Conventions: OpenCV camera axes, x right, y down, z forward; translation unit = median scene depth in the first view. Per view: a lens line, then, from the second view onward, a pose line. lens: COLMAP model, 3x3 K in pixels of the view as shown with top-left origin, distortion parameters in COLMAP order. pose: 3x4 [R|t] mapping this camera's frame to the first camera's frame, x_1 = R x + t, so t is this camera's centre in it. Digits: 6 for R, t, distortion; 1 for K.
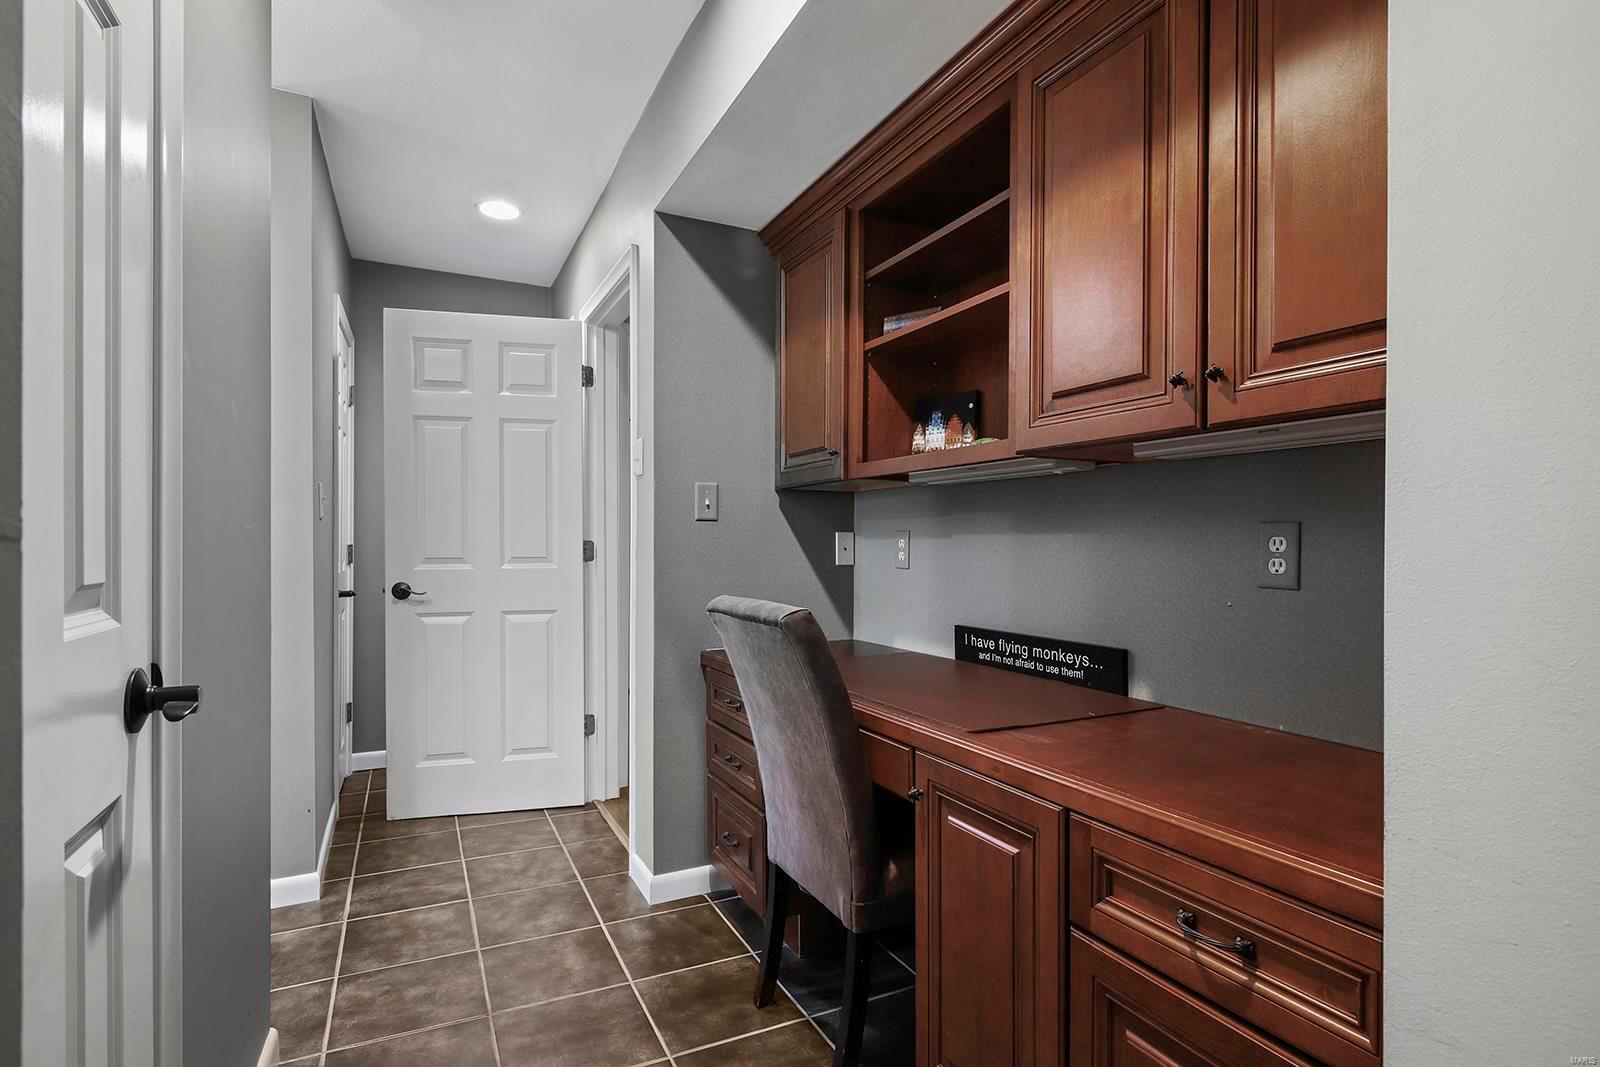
lens RADIAL K [[797.4, 0, 798.5], [0, 797.4, 532.0], [0, 0, 1]] dist [-0.011561, -0.001513]
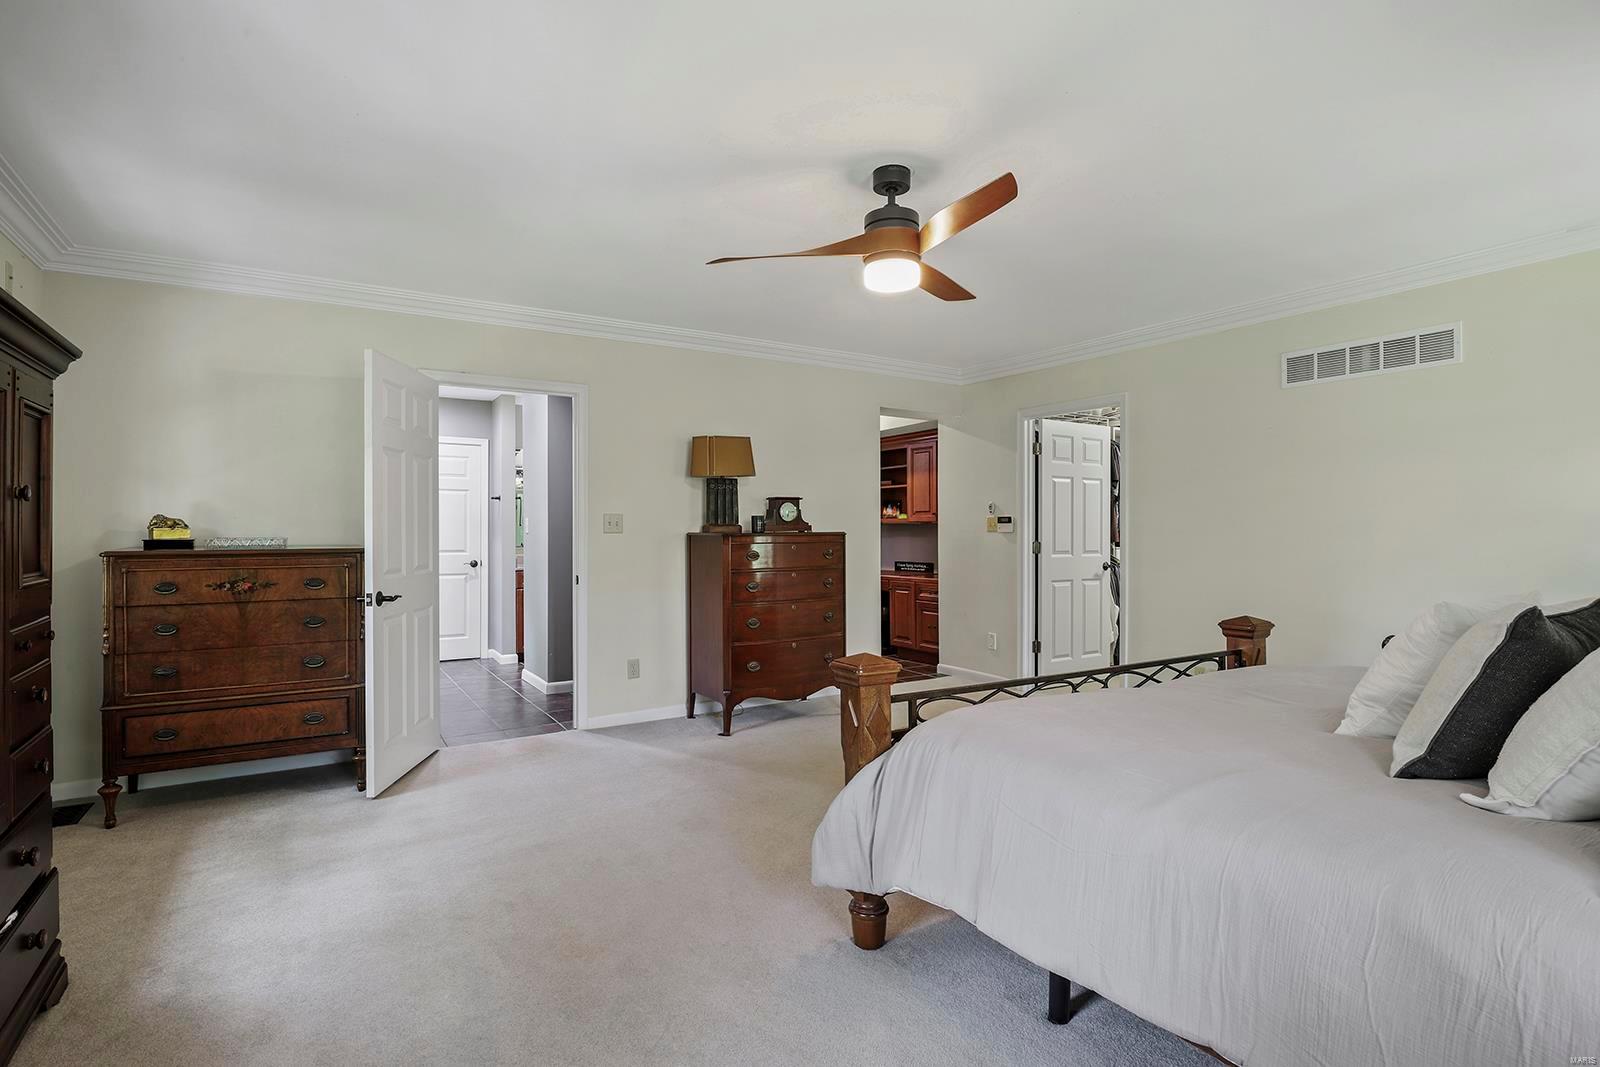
lens RADIAL K [[797.4, 0, 799.9], [0, 797.4, 535.3], [0, 0, 1]] dist [-0.011561, -0.001513]
pose [[0.995489, -0.003039, 0.094826, -0.700971], [0.003560, 0.999979, -0.005328, 0.013991], [-0.094808, 0.005642, 0.995480, -3.125092]]
